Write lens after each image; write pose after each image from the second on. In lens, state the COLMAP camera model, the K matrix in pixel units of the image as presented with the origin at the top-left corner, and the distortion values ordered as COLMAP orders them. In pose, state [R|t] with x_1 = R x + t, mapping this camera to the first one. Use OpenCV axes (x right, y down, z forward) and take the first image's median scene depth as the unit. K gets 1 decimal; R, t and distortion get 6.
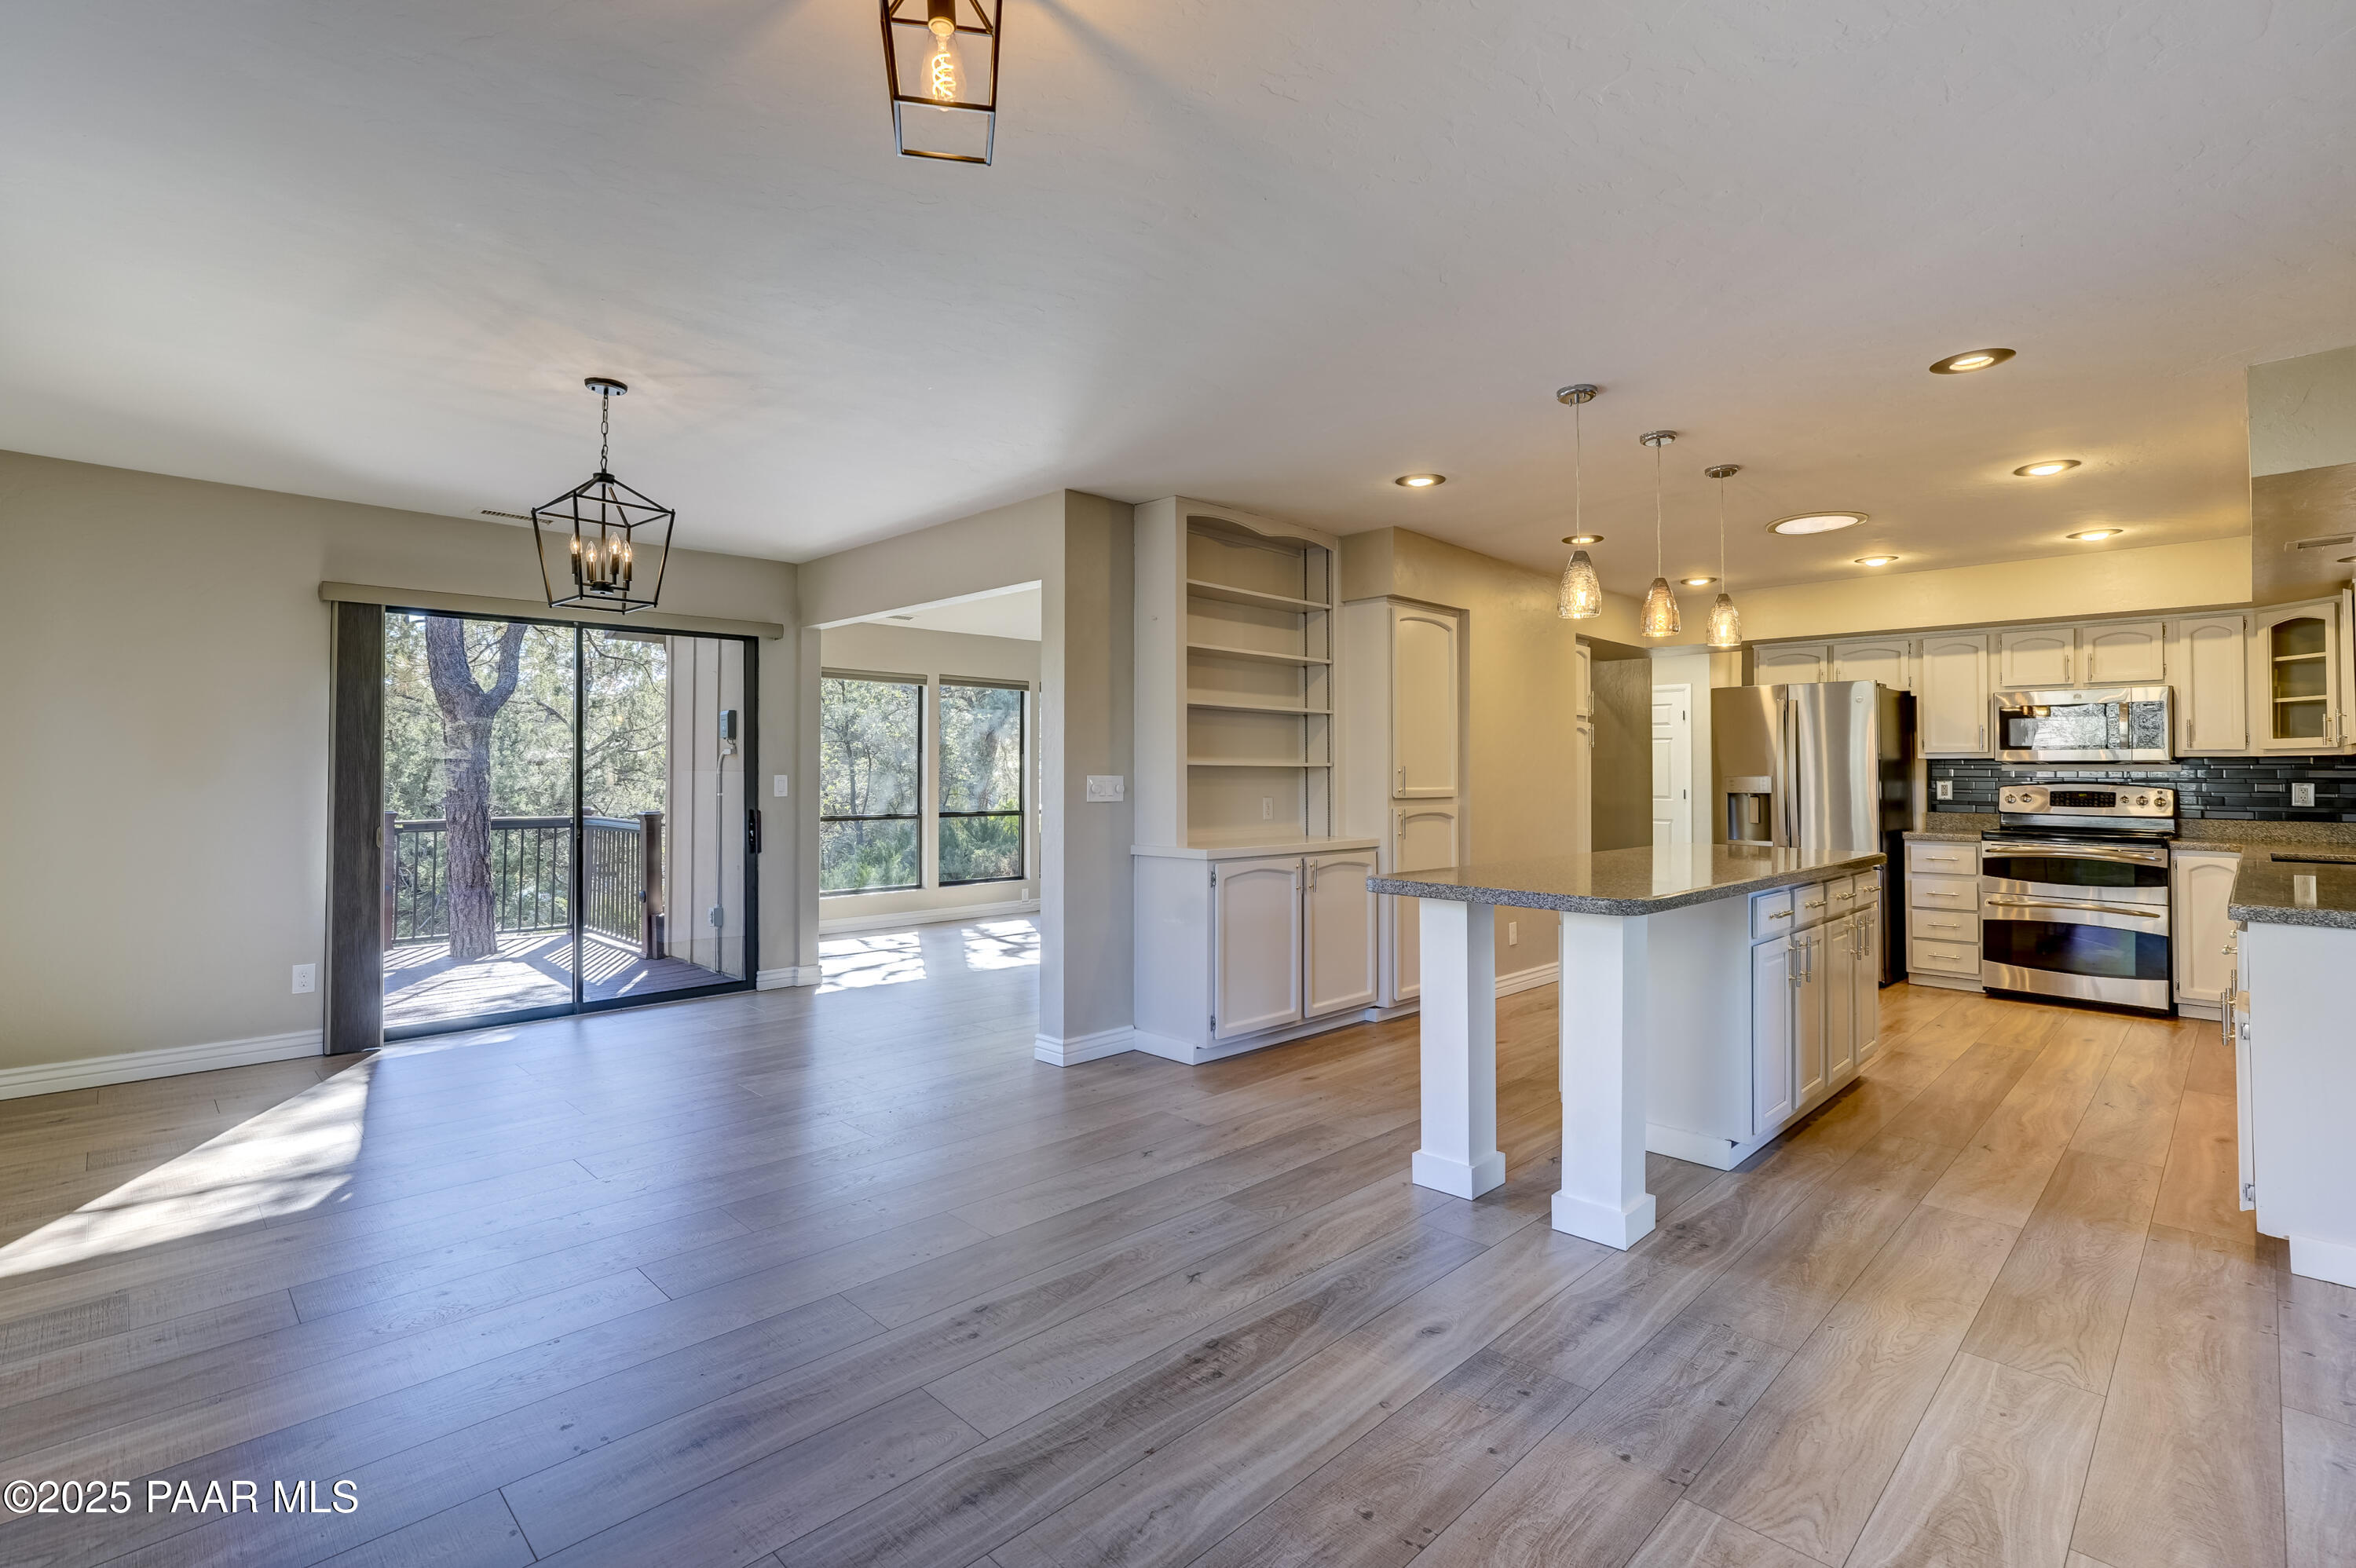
lens RADIAL K [[1073.9, 0, 1174.9], [0, 1073.9, 751.5], [0, 0, 1]] dist [-0.005885, 0.007196]
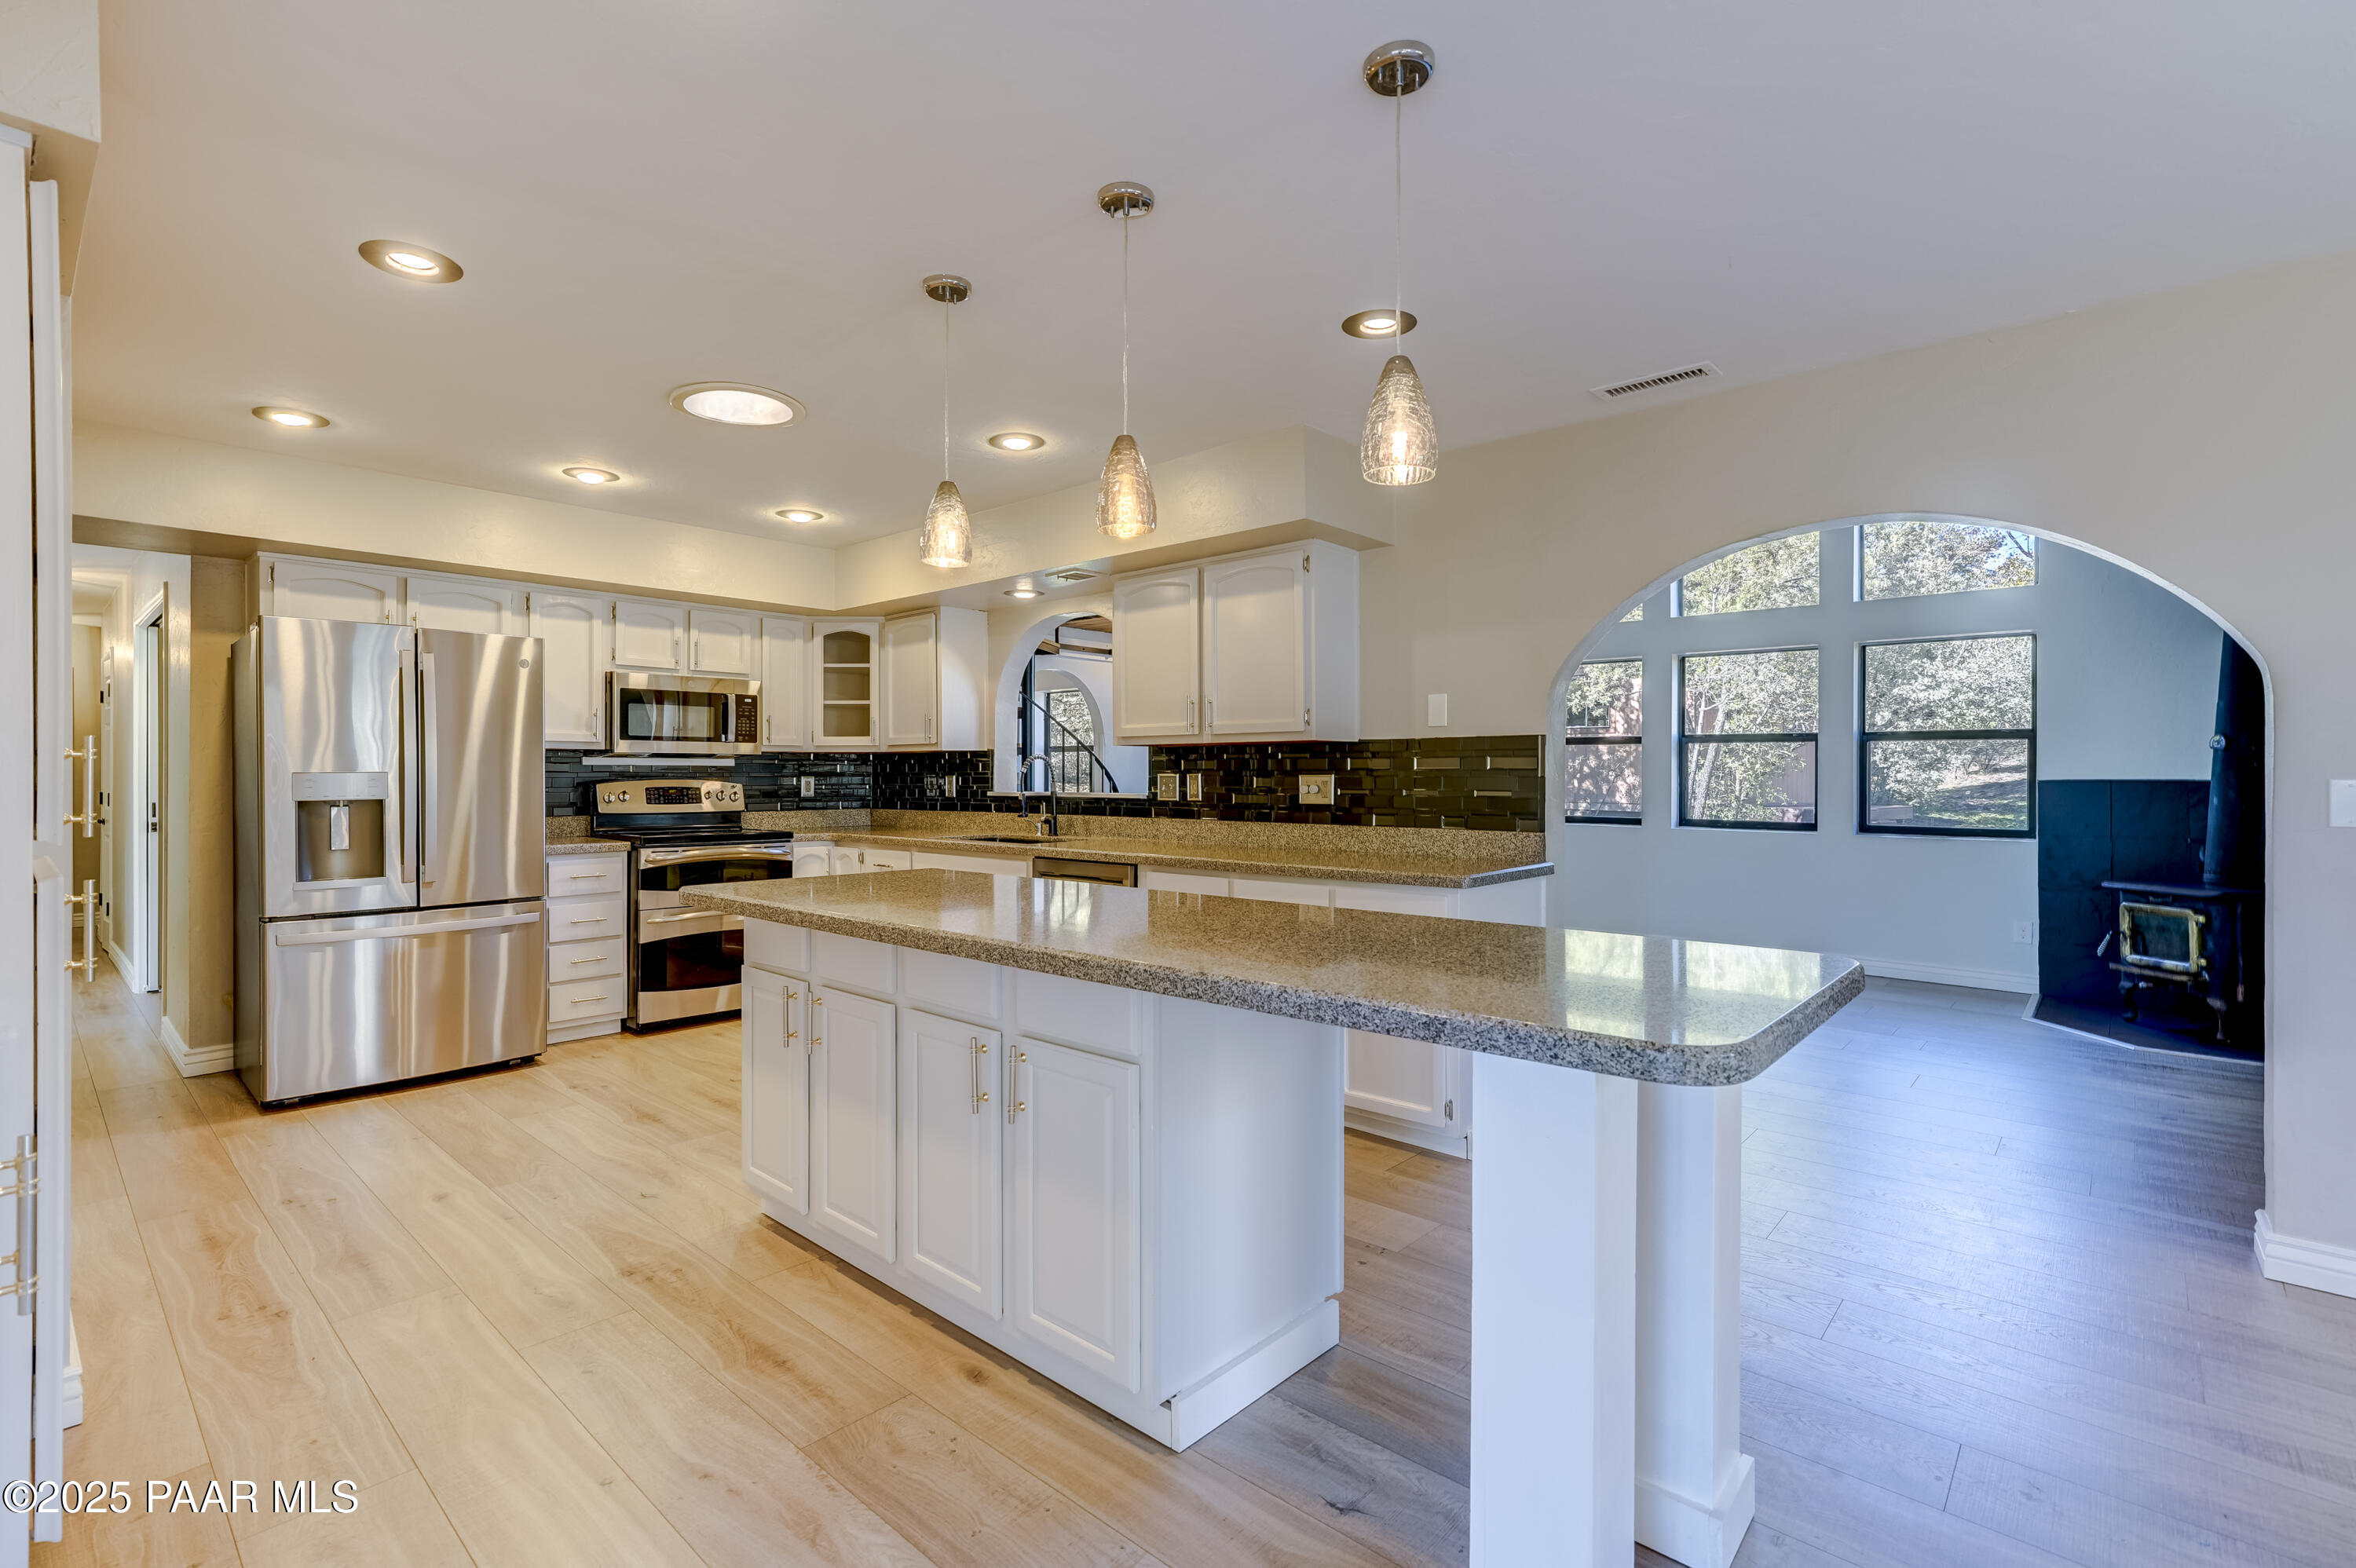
lens RADIAL K [[1073.9, 0, 1170.4], [0, 1073.9, 772.3], [0, 0, 1]] dist [-0.005885, 0.007196]
pose [[-0.045406, -0.003737, 0.998962, -0.103917], [-0.020410, 0.999788, 0.002813, 0.014925], [-0.998760, -0.020262, -0.045473, 0.704743]]
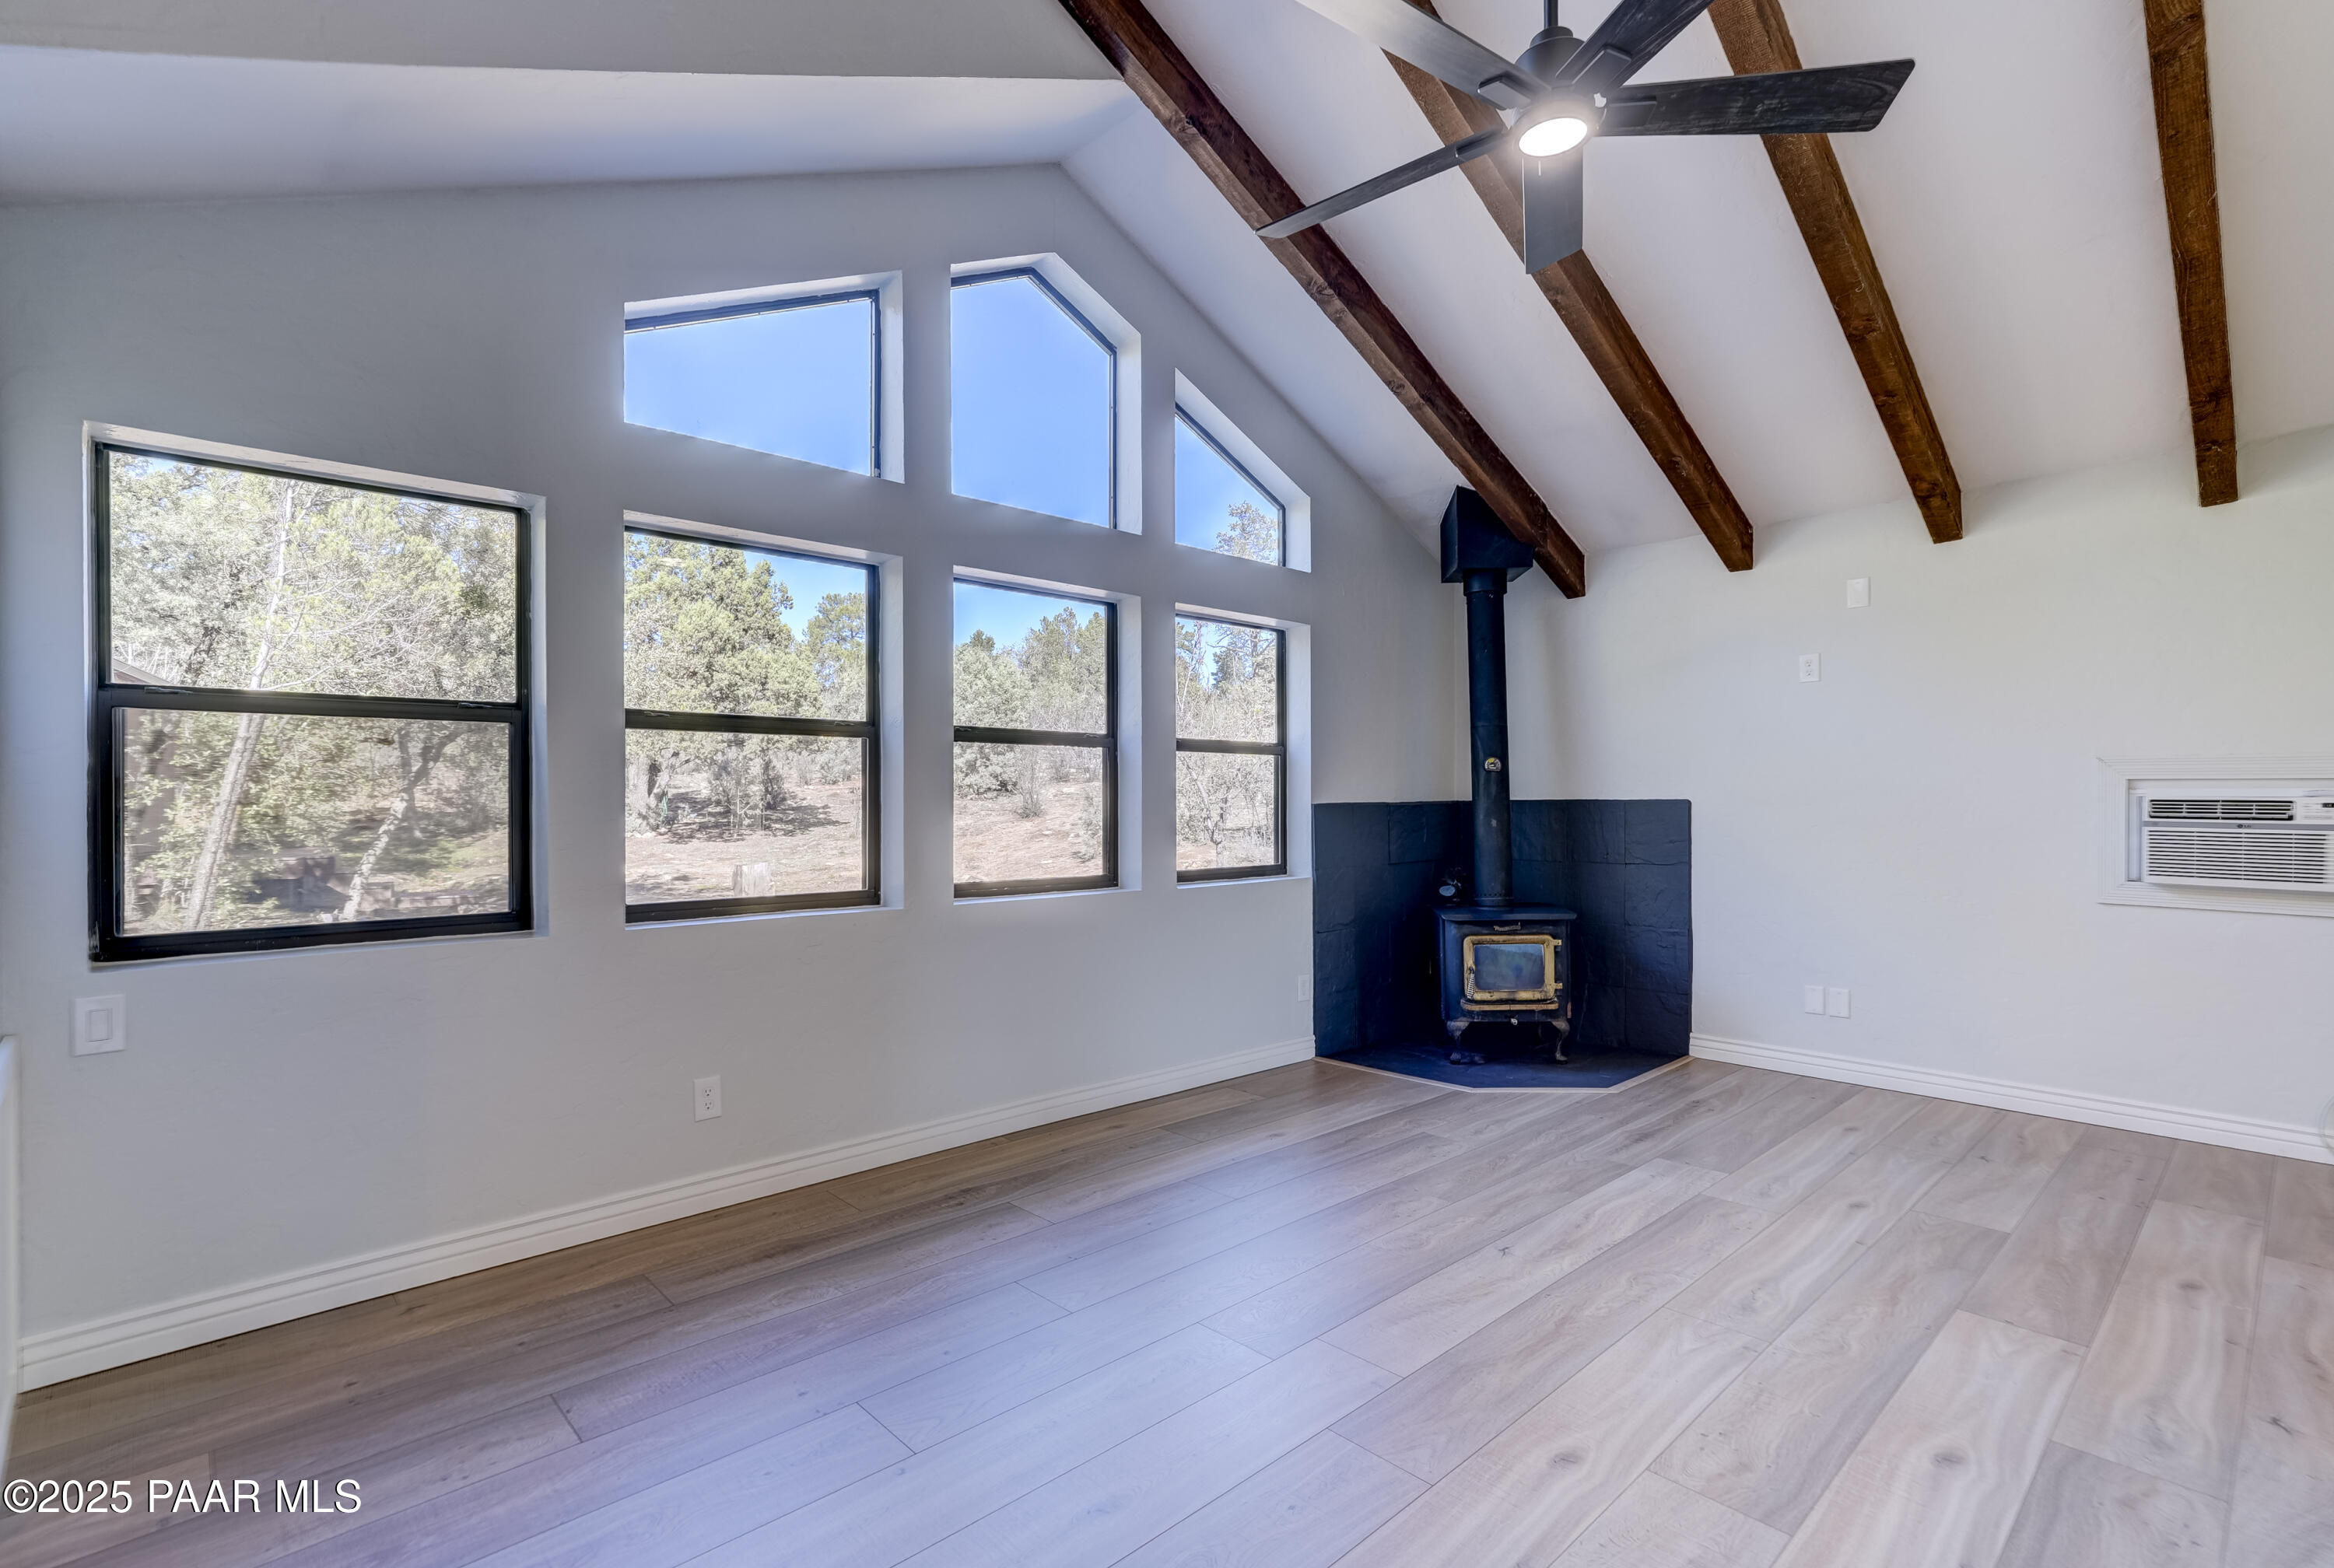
lens RADIAL K [[1063.8, 0, 1163.6], [0, 1063.8, 807.9], [0, 0, 1]] dist [-0.005885, 0.007196]
pose [[-0.999568, -0.000729, 0.029398, 1.060964], [-0.001180, 0.999882, -0.015311, 0.023187], [-0.029383, -0.015339, -0.999451, 0.700059]]
